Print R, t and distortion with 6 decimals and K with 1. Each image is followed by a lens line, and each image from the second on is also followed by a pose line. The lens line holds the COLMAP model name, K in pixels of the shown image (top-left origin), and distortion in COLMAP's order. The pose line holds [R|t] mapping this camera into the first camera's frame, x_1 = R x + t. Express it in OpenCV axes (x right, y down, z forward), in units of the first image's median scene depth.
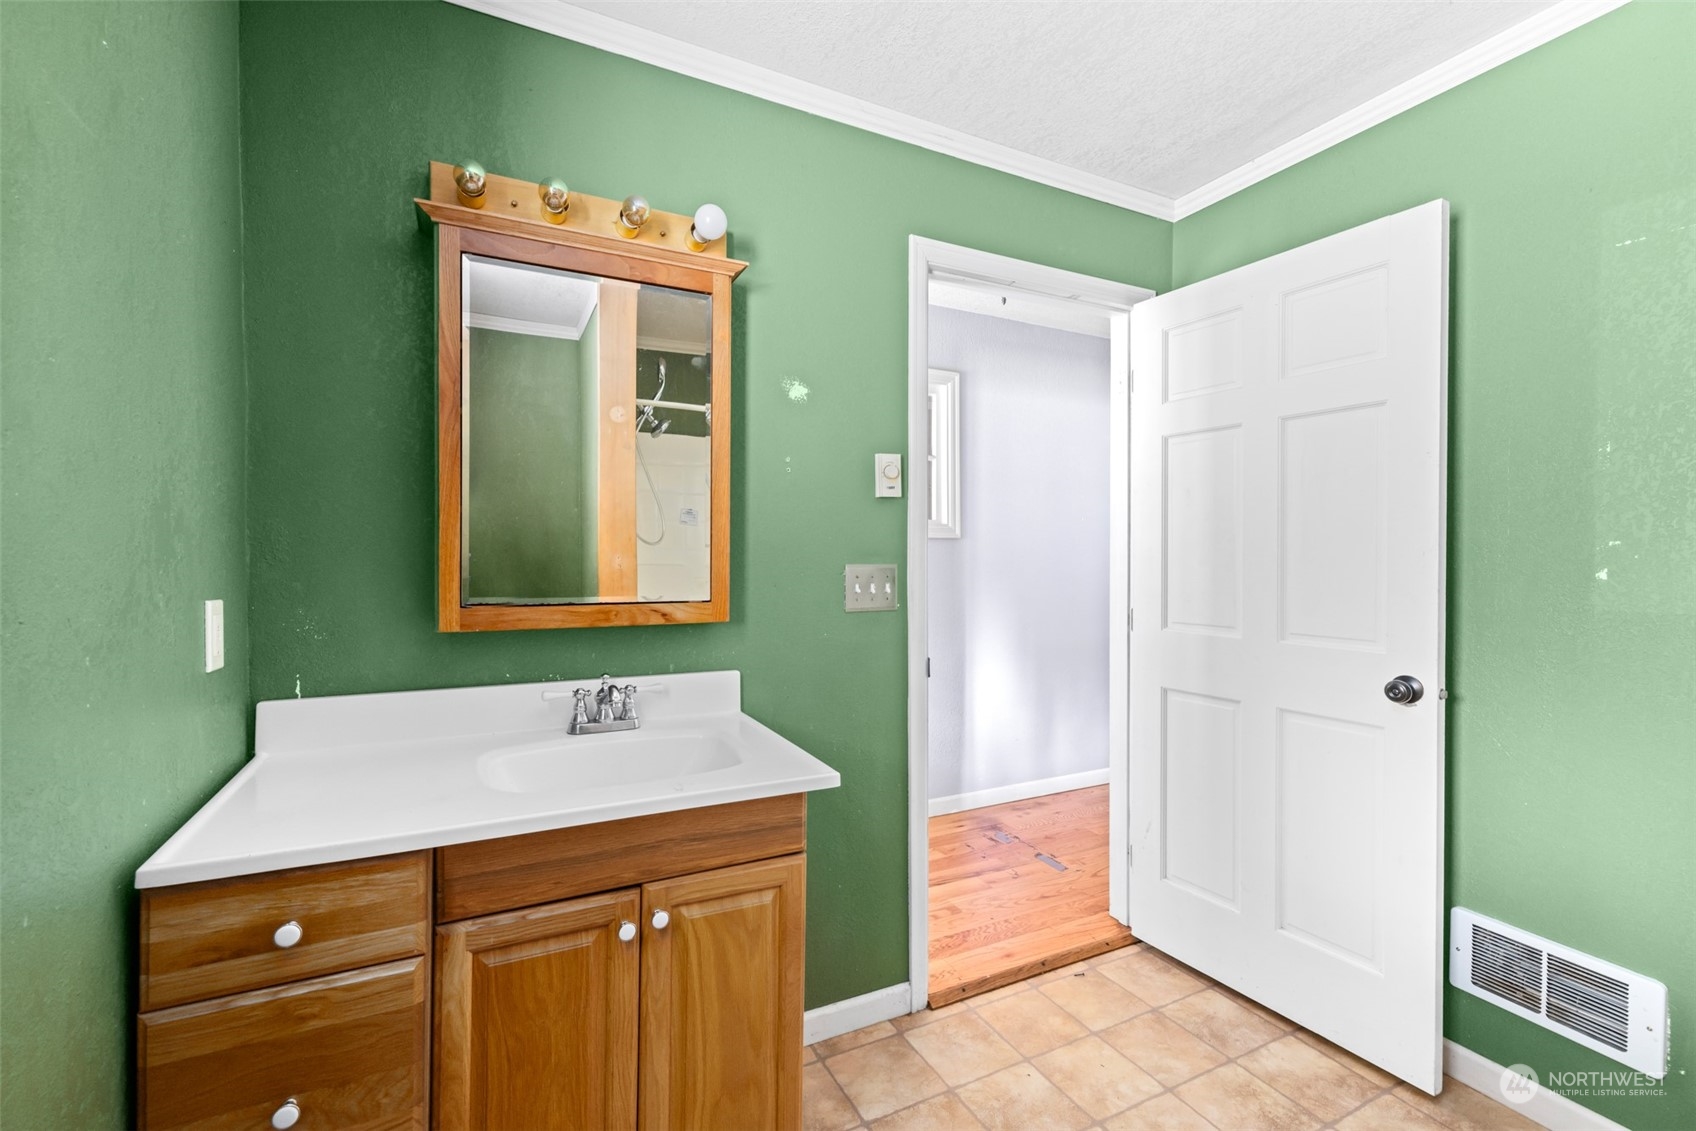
lens RADIAL K [[721.6, 0, 846.8], [0, 721.6, 563.5], [0, 0, 1]] dist [0.003314, 0.000492]
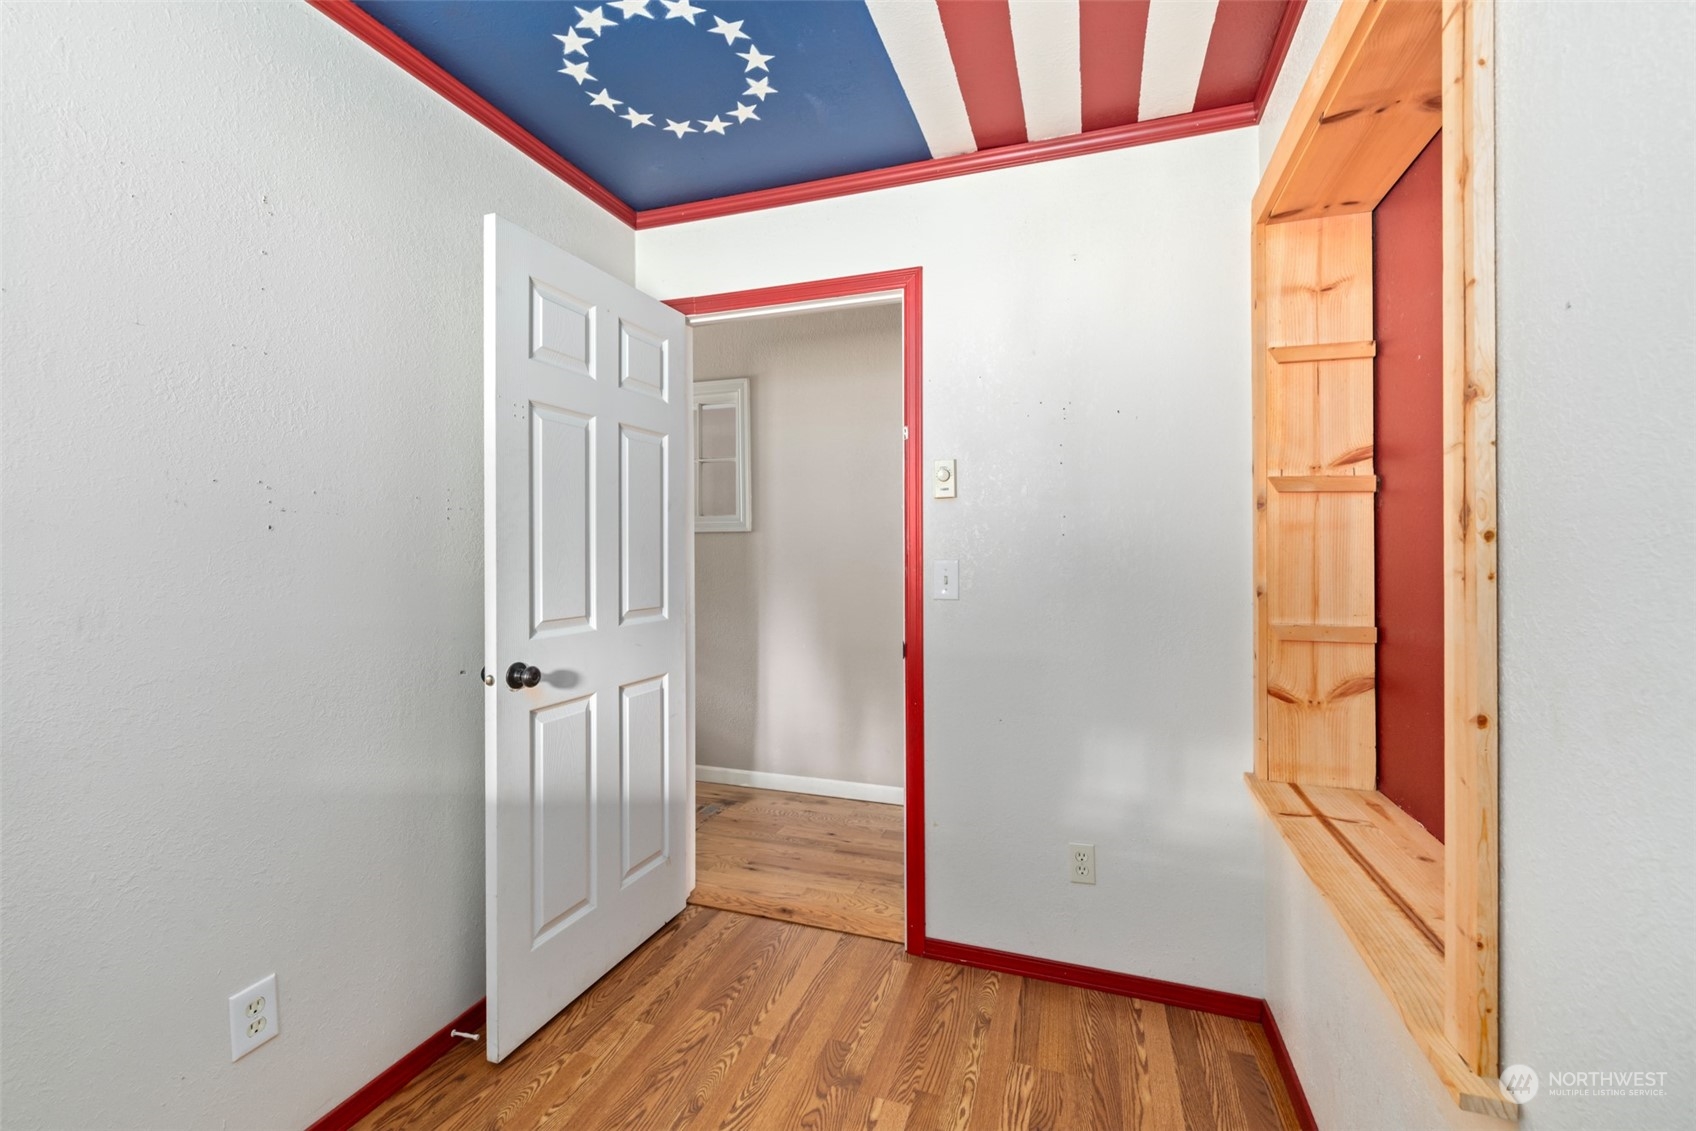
lens RADIAL K [[721.6, 0, 844.3], [0, 721.6, 556.9], [0, 0, 1]] dist [0.003314, 0.000492]
pose [[0.698278, 0.003944, -0.715815, 1.020890], [-0.005508, 0.999985, 0.000138, 0.001304], [0.715805, 0.003847, 0.698290, 0.352121]]
